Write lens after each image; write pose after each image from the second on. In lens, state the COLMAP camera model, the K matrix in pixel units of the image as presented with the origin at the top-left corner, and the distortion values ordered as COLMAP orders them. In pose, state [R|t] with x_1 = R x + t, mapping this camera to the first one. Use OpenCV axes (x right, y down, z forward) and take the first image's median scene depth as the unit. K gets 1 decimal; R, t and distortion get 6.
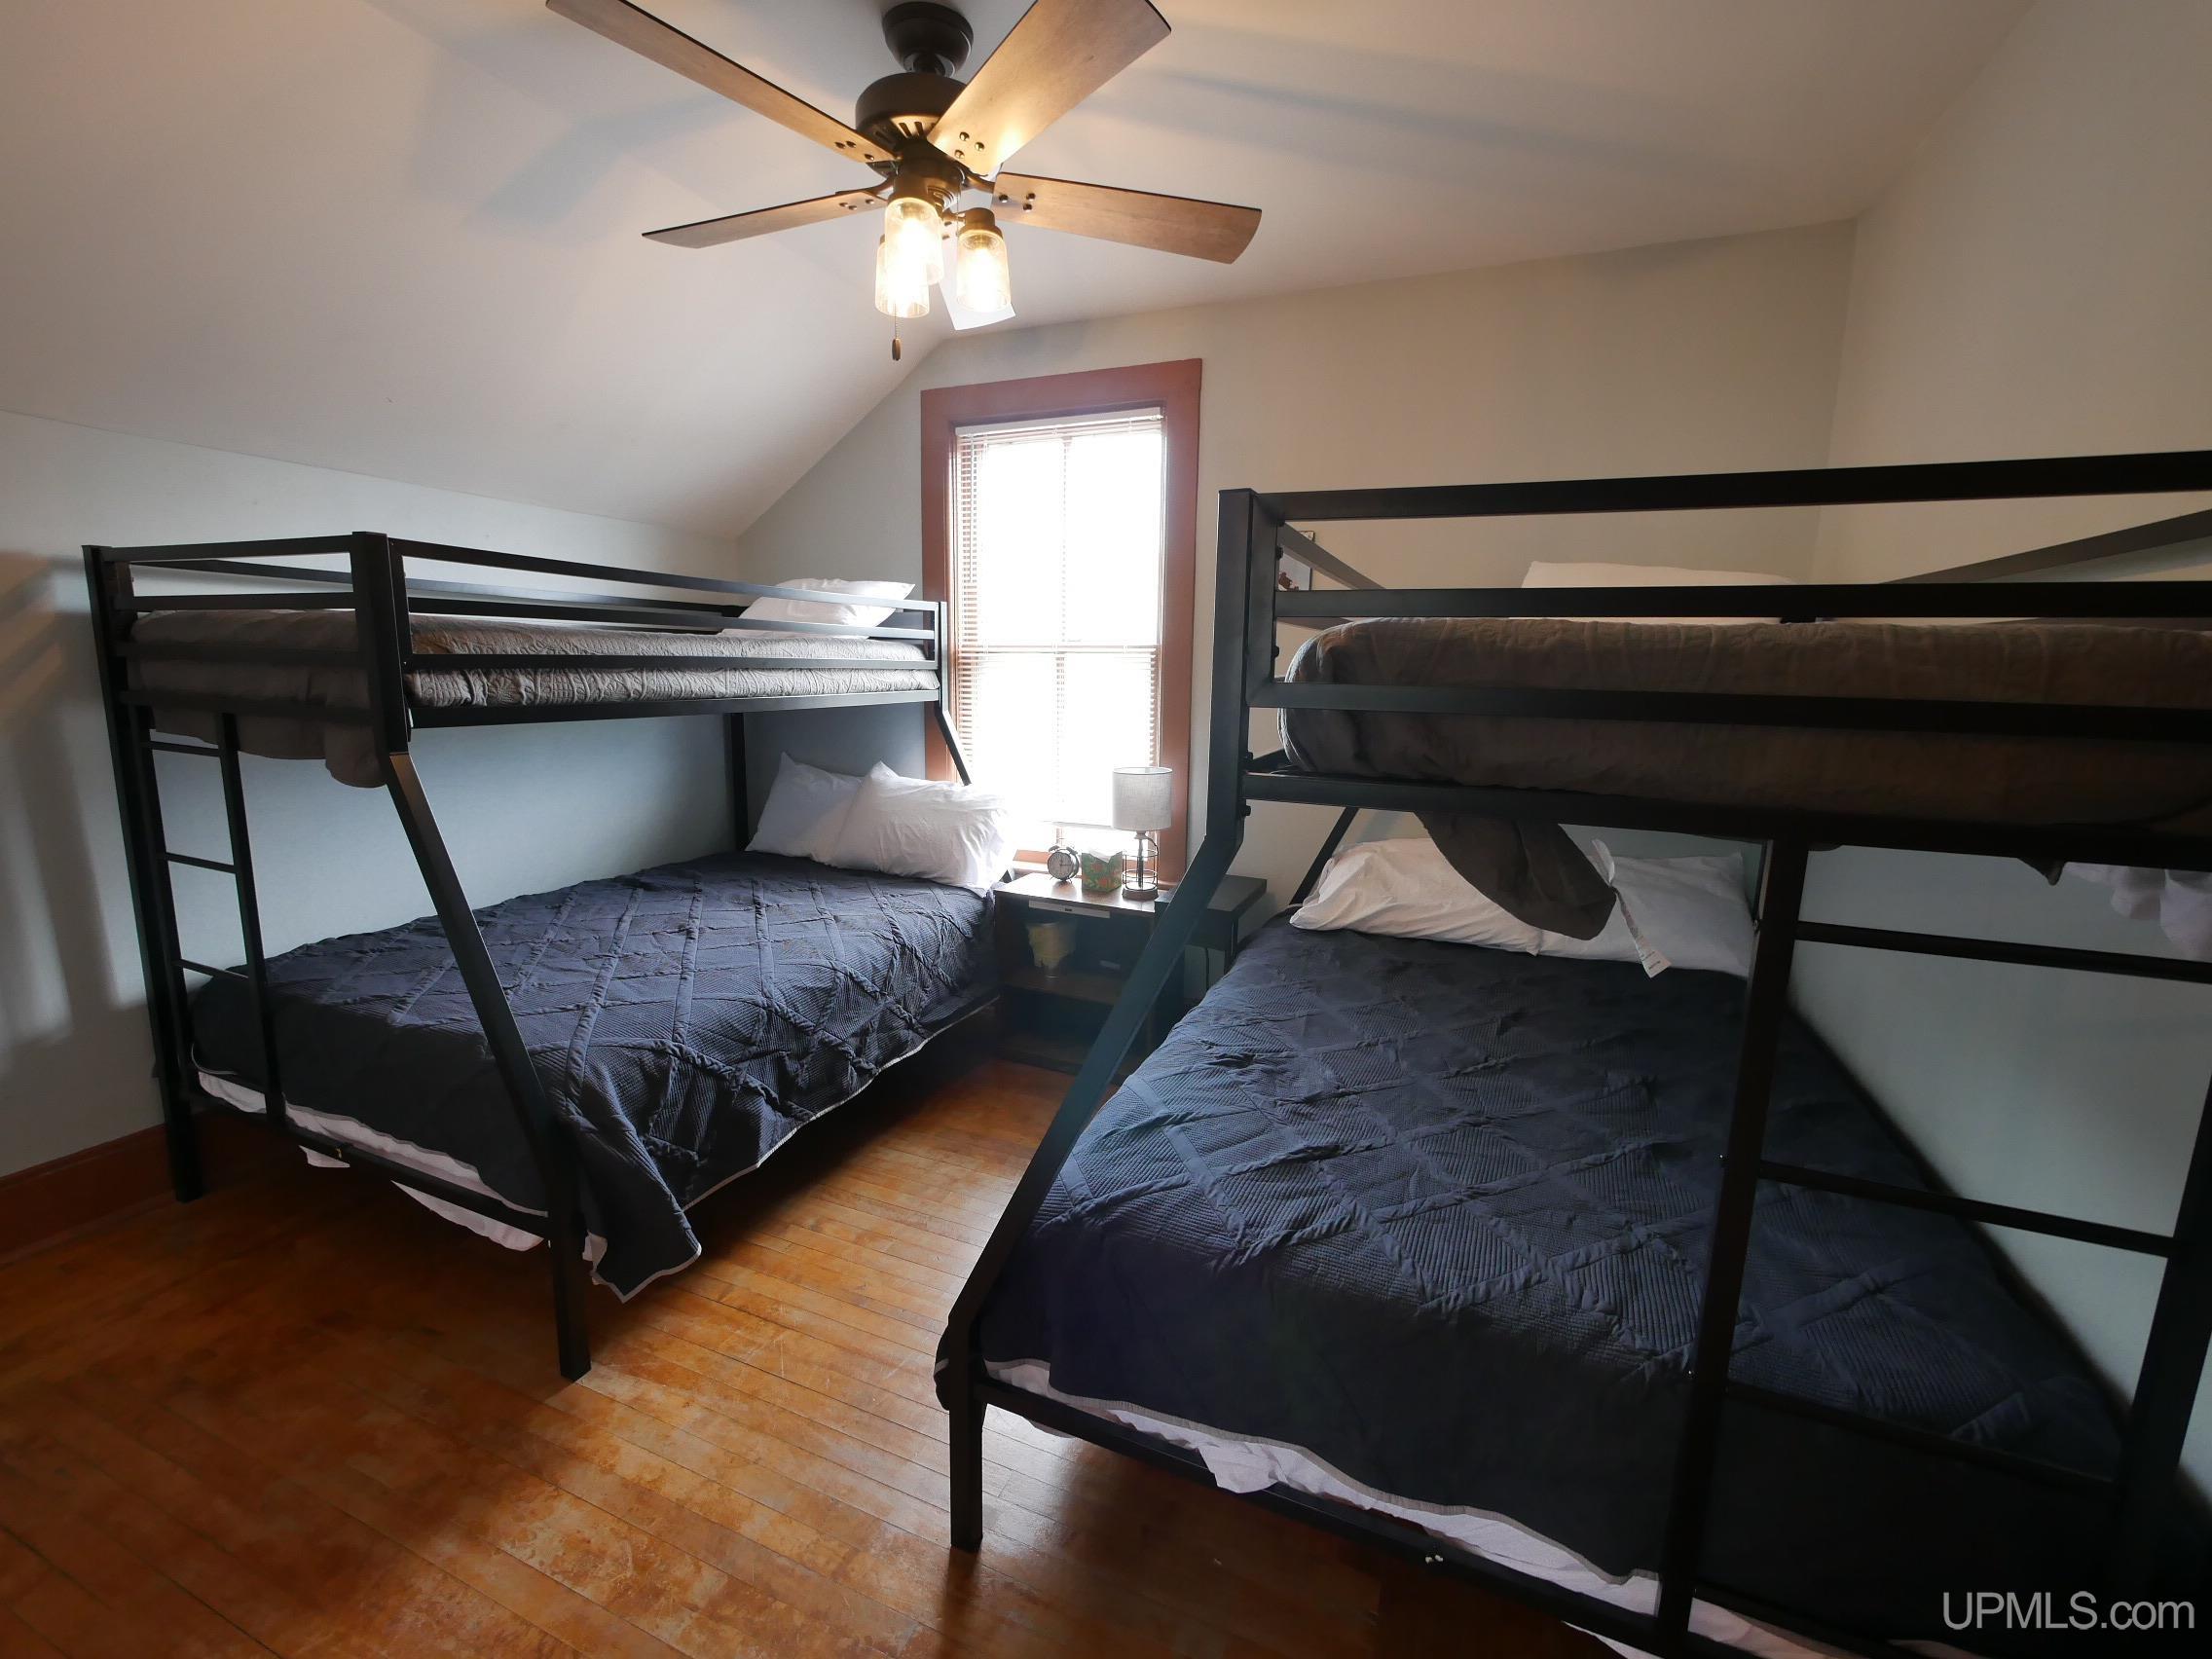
lens RADIAL K [[919.3, 0, 1102.2], [0, 919.3, 821.3], [0, 0, 1]] dist [-0.006728, 0.000067]
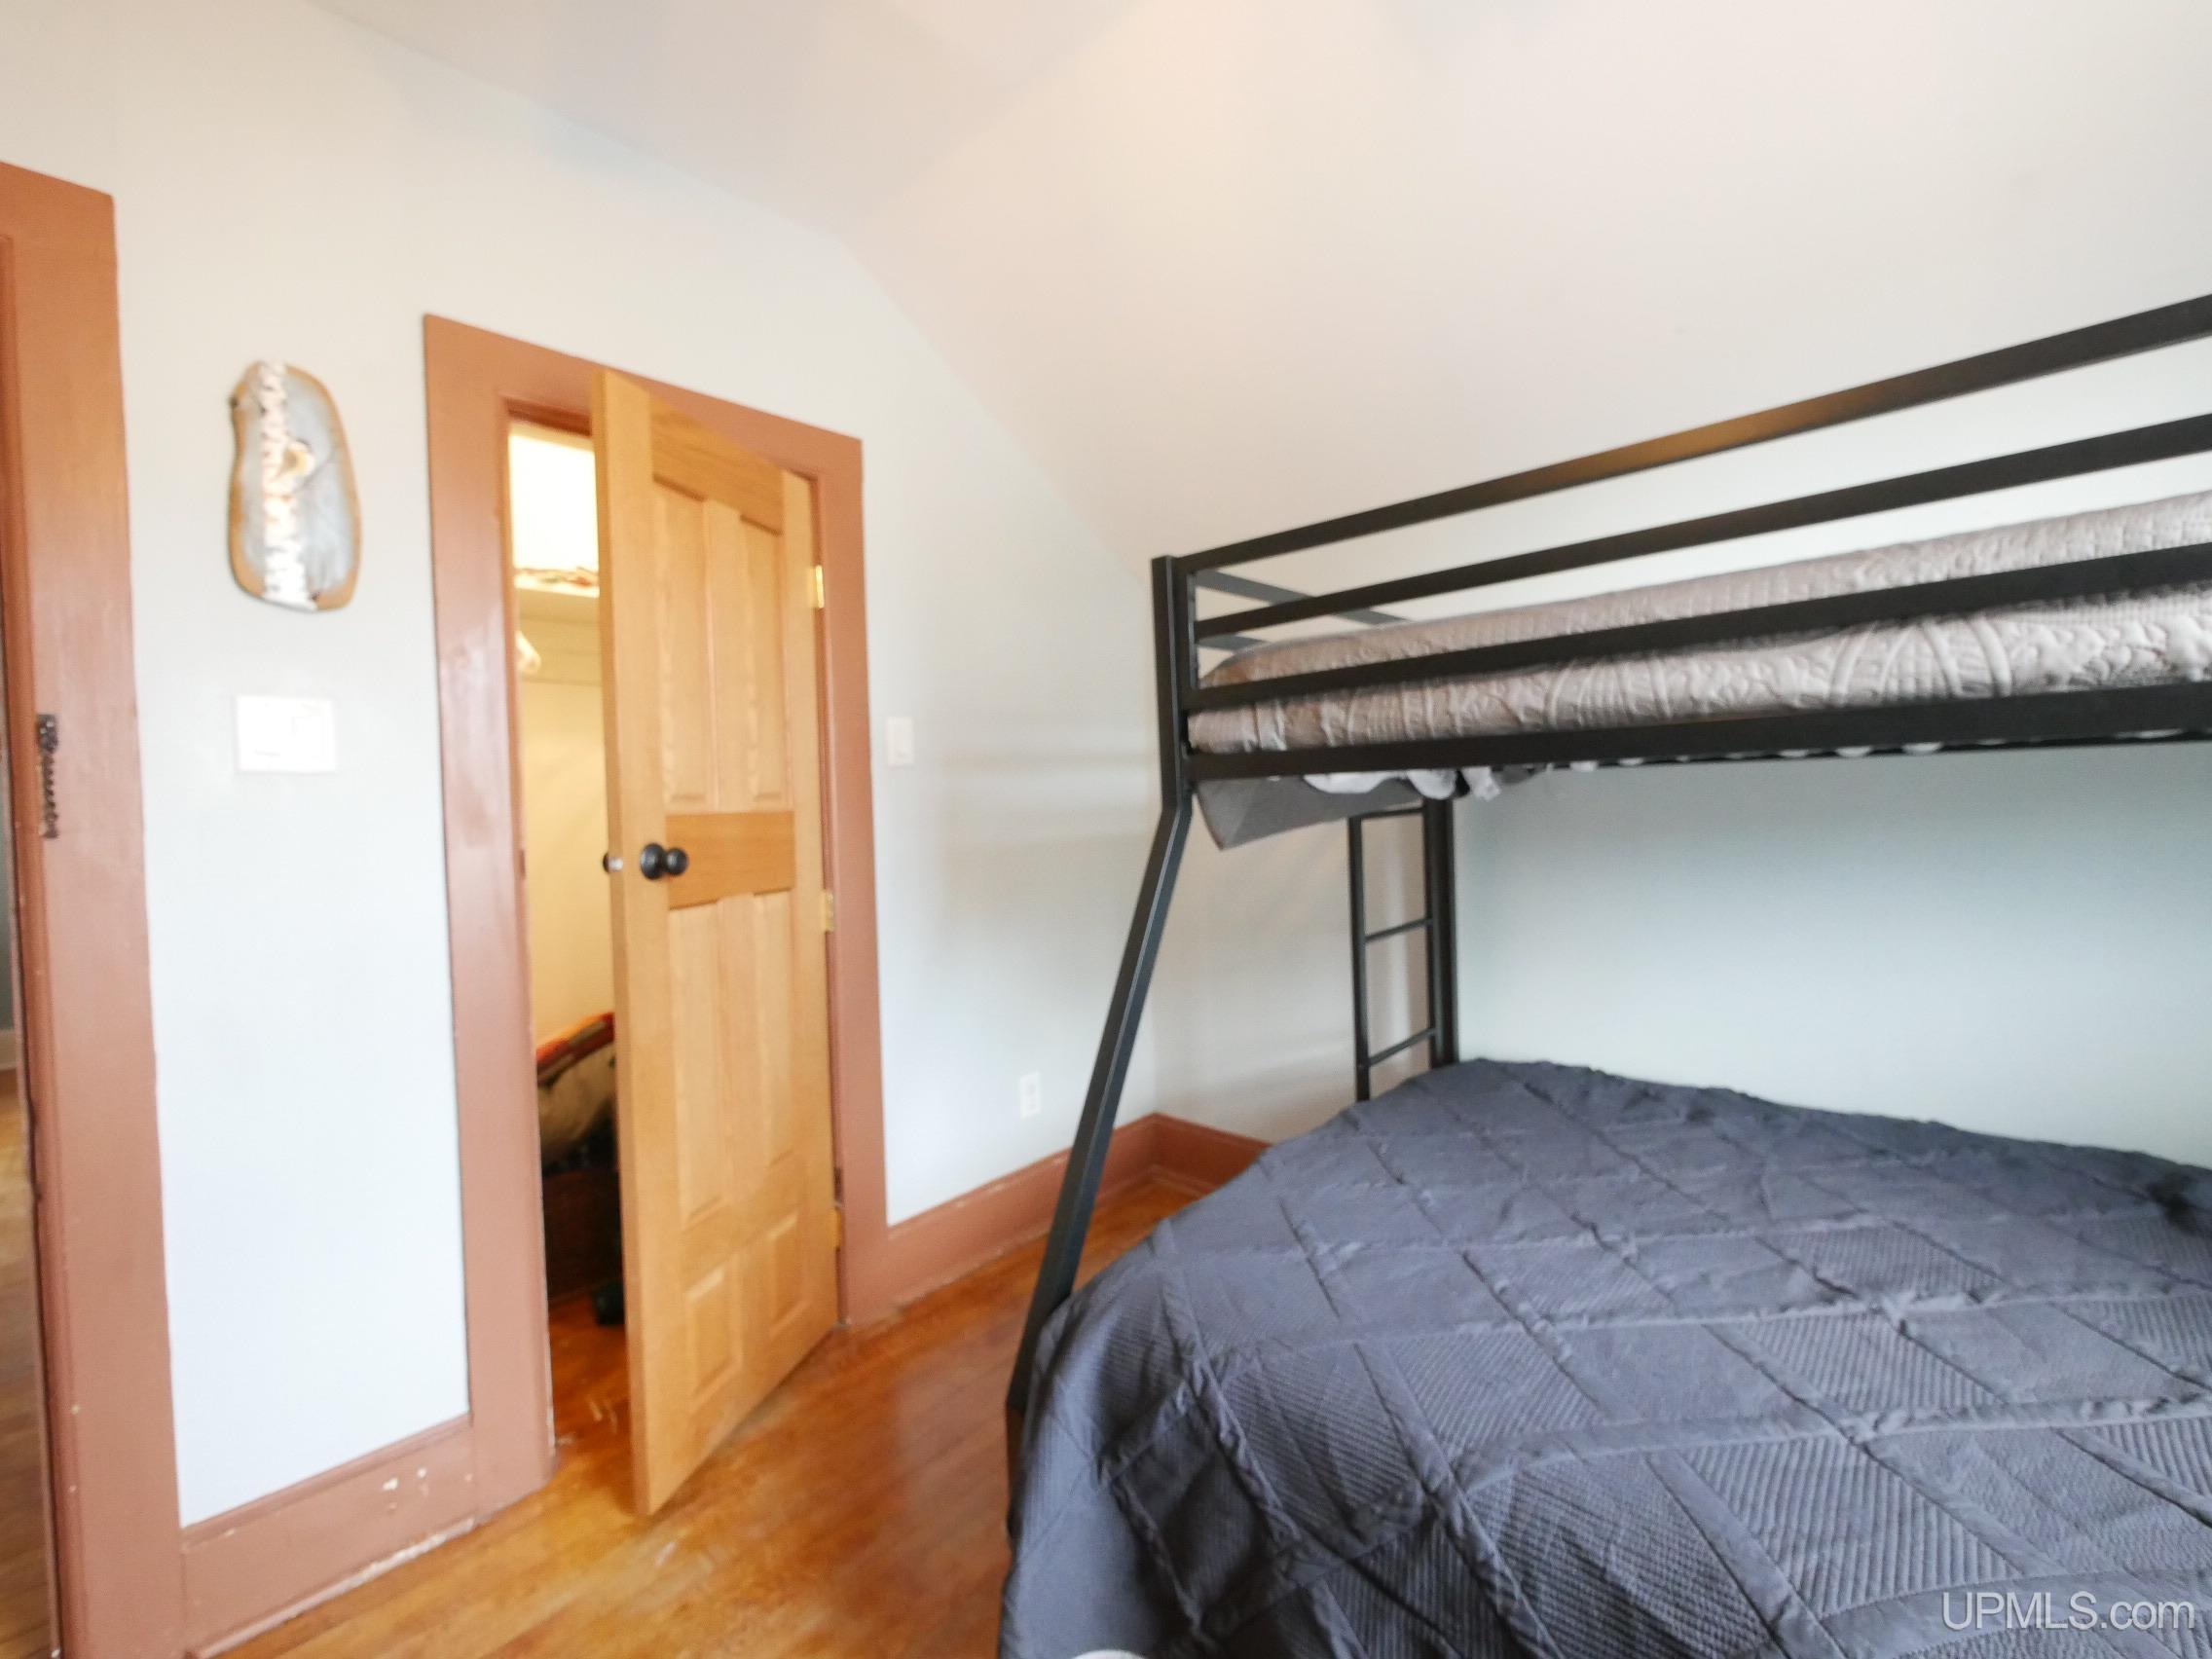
lens RADIAL K [[919.3, 0, 1102.2], [0, 919.3, 821.3], [0, 0, 1]] dist [-0.006728, 0.000067]
pose [[-0.342413, 0.007726, -0.939518, 0.044475], [-0.130698, 0.989852, 0.055773, -0.086596], [0.930415, 0.141890, -0.337929, 1.039555]]
